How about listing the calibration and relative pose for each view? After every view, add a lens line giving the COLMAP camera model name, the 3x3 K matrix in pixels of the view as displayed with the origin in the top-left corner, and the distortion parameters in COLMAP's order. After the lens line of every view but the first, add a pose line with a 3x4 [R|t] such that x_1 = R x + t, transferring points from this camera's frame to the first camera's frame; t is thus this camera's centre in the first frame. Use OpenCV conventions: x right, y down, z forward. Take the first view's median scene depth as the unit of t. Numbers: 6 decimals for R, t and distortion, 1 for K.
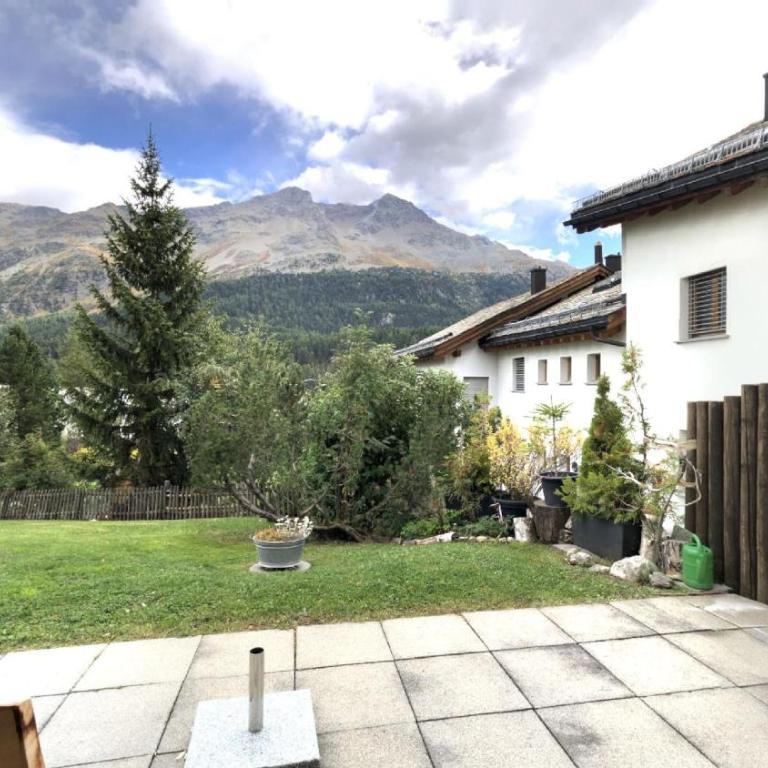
lens RADIAL K [[495.6, 0, 393.7], [0, 495.6, 385.5], [0, 0, 1]] dist [-0.008079, -0.000043]
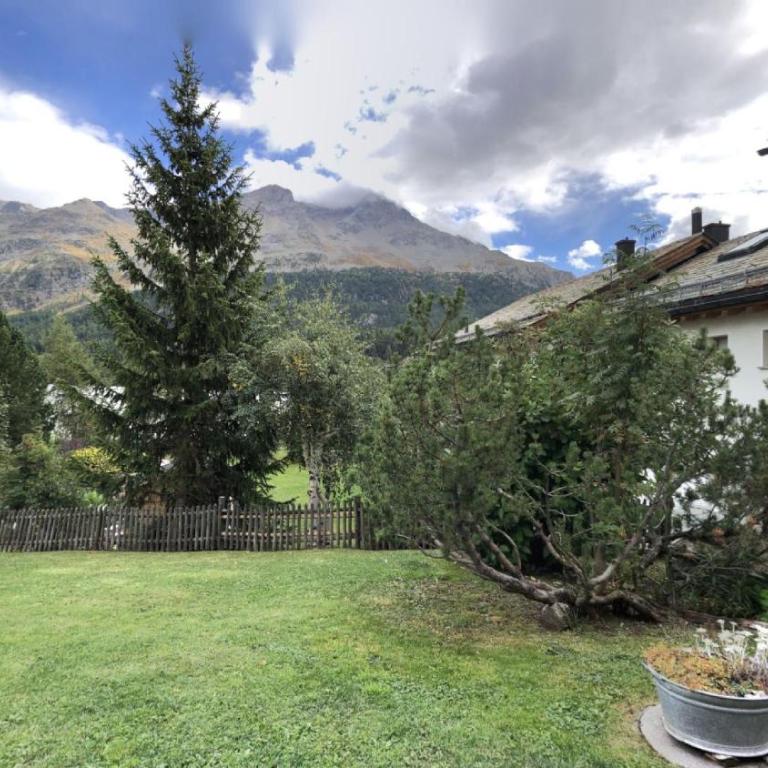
lens RADIAL K [[500.1, 0, 384.6], [0, 500.1, 387.7], [0, 0, 1]] dist [0.001922, -0.001819]
pose [[0.999845, 0.002057, 0.017512, -0.205111], [-0.002094, 0.999996, 0.002099, 0.024305], [-0.017508, -0.002135, 0.999844, 0.223608]]
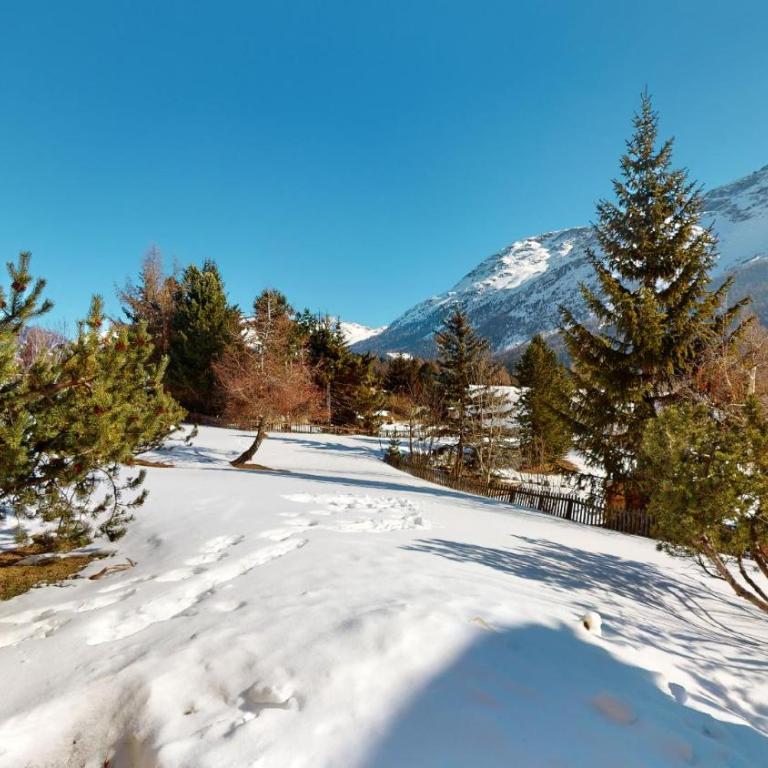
lens RADIAL K [[501.1, 0, 384.4], [0, 501.1, 385.6], [0, 0, 1]] dist [0.000960, 0.000465]
pose [[0.557870, -0.002490, -0.829924, -0.019528], [0.000994, 0.999997, -0.002332, -0.003497], [0.829928, 0.000476, 0.557871, 0.137683]]
